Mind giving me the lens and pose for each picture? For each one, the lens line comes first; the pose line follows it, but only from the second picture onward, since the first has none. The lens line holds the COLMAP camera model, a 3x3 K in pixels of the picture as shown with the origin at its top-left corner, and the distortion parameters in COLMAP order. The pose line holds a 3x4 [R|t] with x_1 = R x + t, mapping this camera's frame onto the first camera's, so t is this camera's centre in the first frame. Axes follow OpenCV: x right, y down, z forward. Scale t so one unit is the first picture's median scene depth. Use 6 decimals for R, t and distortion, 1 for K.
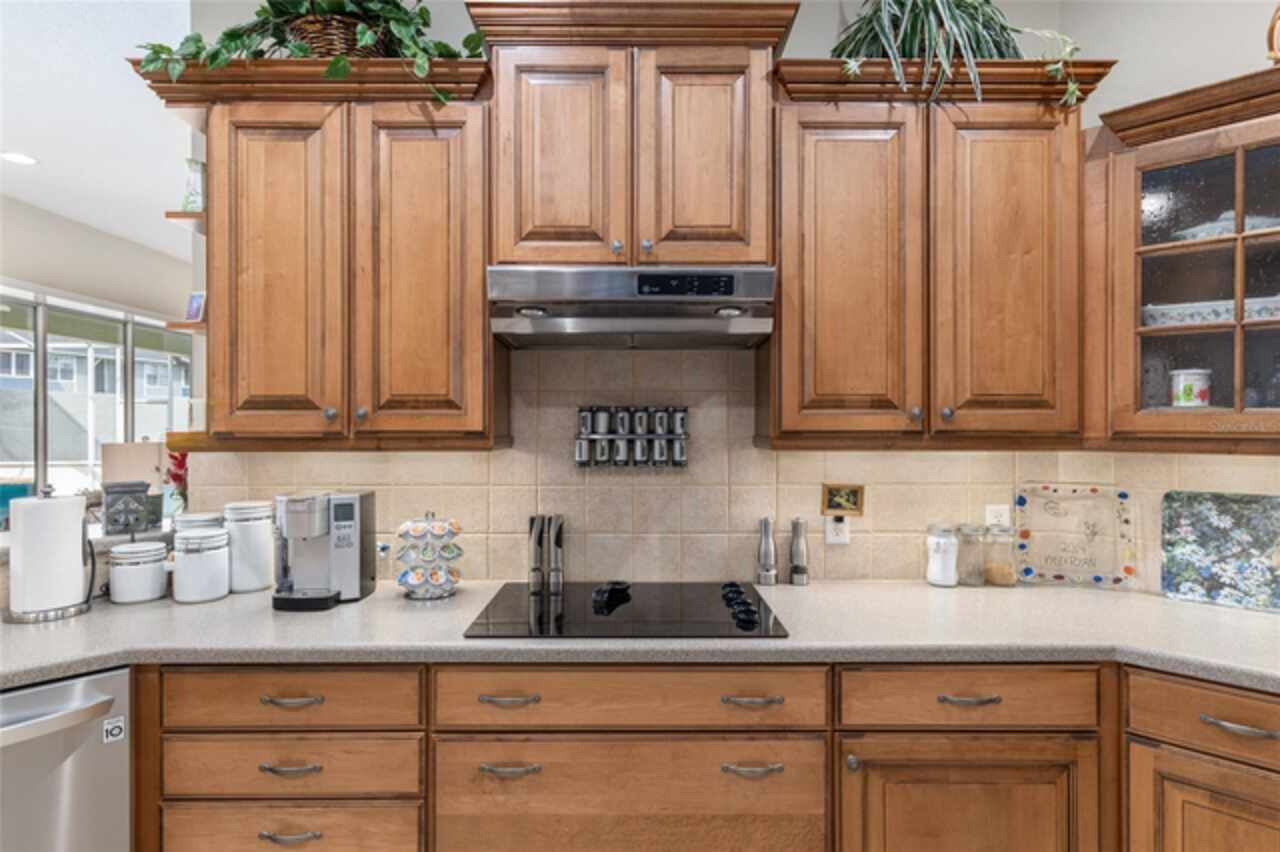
lens RADIAL K [[667.2, 0, 644.0], [0, 667.2, 429.5], [0, 0, 1]] dist [-0.002170, 0.001454]
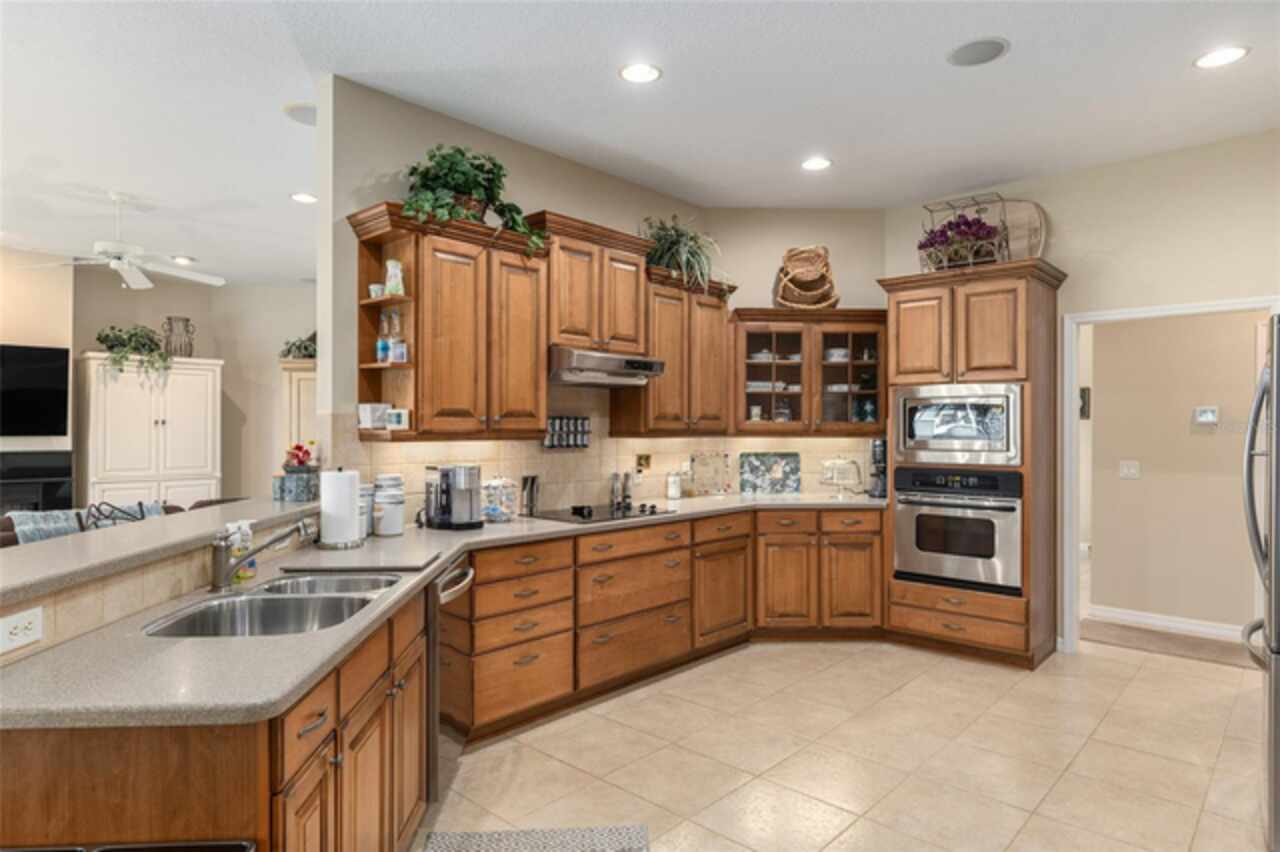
lens RADIAL K [[735.7, 0, 635.4], [0, 735.7, 430.4], [0, 0, 1]] dist [0.004601, 0.000188]
pose [[0.684025, -0.001450, 0.729457, -1.630538], [-0.000958, 0.999995, 0.002886, -0.000753], [-0.729458, -0.002673, 0.684021, -0.662227]]
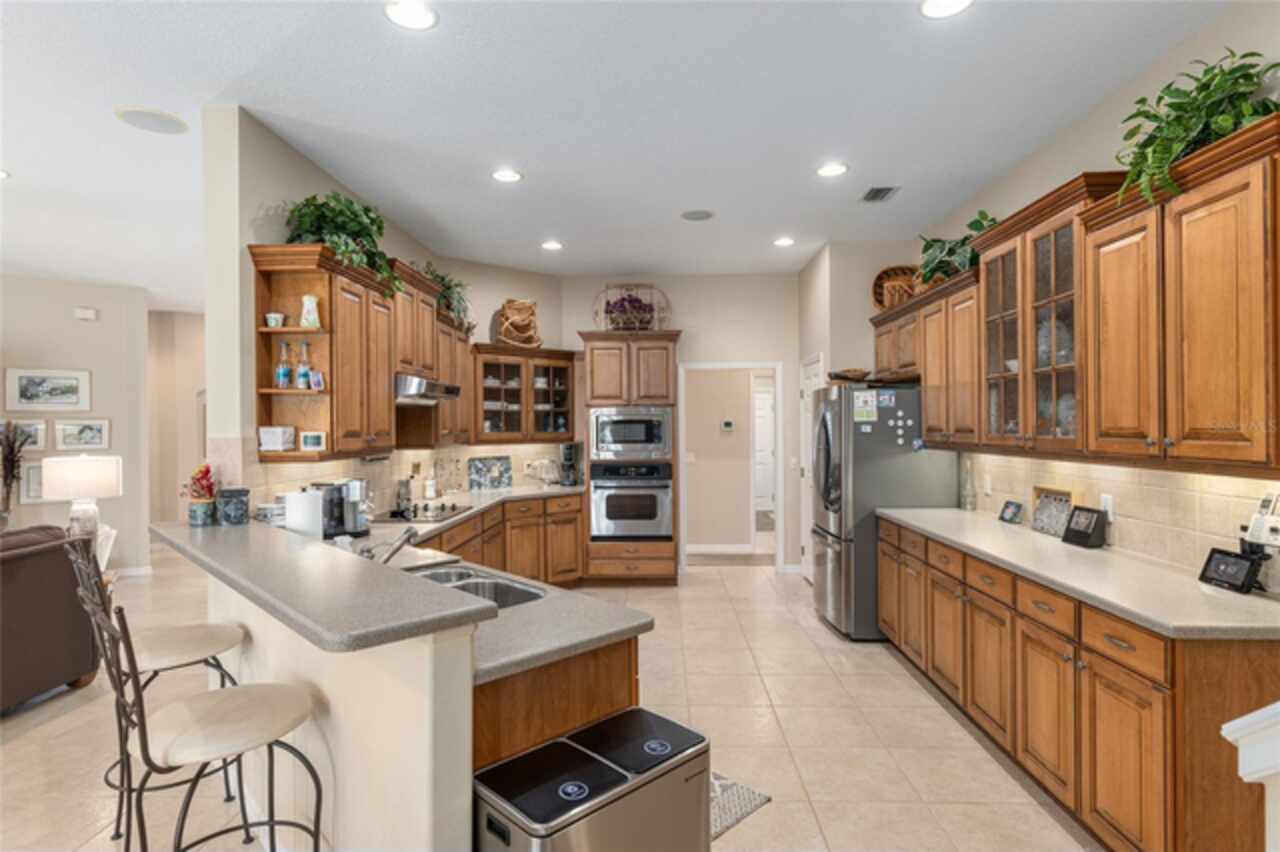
lens RADIAL K [[667.2, 0, 634.2], [0, 667.2, 427.8], [0, 0, 1]] dist [-0.002170, 0.001454]
pose [[0.046495, -0.004547, 0.998908, -2.471177], [0.011739, 0.999923, 0.004005, -0.056810], [-0.998850, 0.011540, 0.046544, 0.077350]]
